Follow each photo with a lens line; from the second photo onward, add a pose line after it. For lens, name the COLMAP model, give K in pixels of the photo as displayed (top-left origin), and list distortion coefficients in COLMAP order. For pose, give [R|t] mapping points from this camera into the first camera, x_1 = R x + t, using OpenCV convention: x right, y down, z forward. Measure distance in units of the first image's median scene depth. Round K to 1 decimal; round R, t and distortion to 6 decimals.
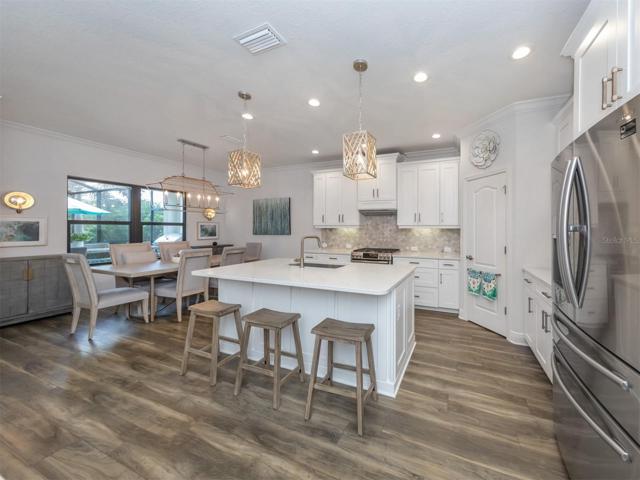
lens RADIAL K [[233.3, 0, 368.1], [0, 233.3, 228.5], [0, 0, 1]] dist [0.001566, 0.000443]
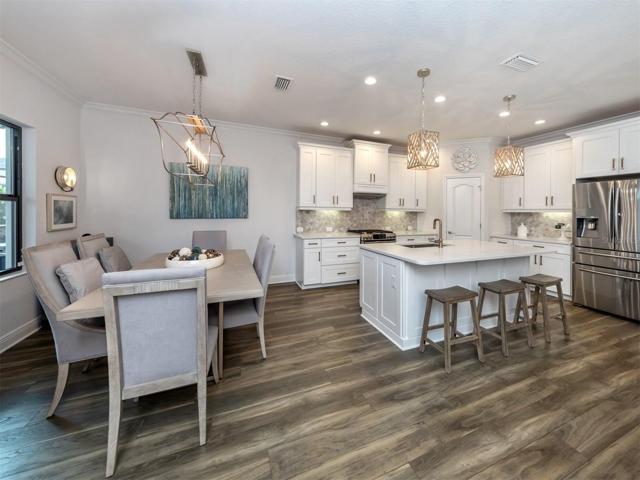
lens RADIAL K [[245.3, 0, 341.5], [0, 245.3, 211.5], [0, 0, 1]] dist [0.008233, -0.000589]
pose [[0.722850, 0.003946, 0.690993, -0.887510], [-0.012467, 0.999895, 0.007331, -0.004339], [-0.690892, -0.013914, 0.722824, 0.300814]]
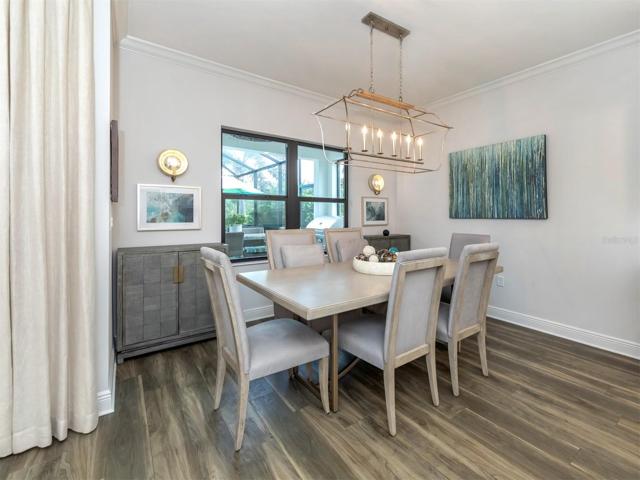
lens RADIAL K [[293.6, 0, 345.6], [0, 293.6, 214.3], [0, 0, 1]] dist [0.000030, 0.000499]
pose [[0.847940, -0.000075, -0.530093, -0.486377], [0.000555, 1.000000, 0.000746, 0.024091], [0.530093, -0.000927, 0.847939, 0.430395]]
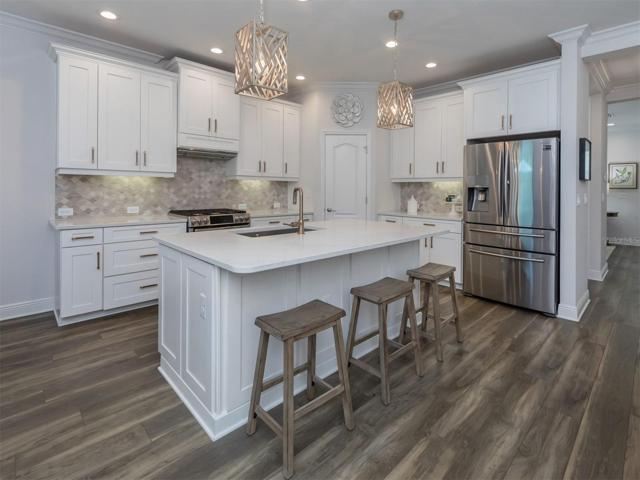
lens RADIAL K [[317.2, 0, 329.5], [0, 317.2, 188.0], [0, 0, 1]] dist [0.009537, -0.001739]
pose [[0.423169, -0.000012, 0.906051, -0.677773], [-0.015579, 0.999852, 0.007290, 0.015011], [-0.905917, -0.017200, 0.423106, 0.330232]]
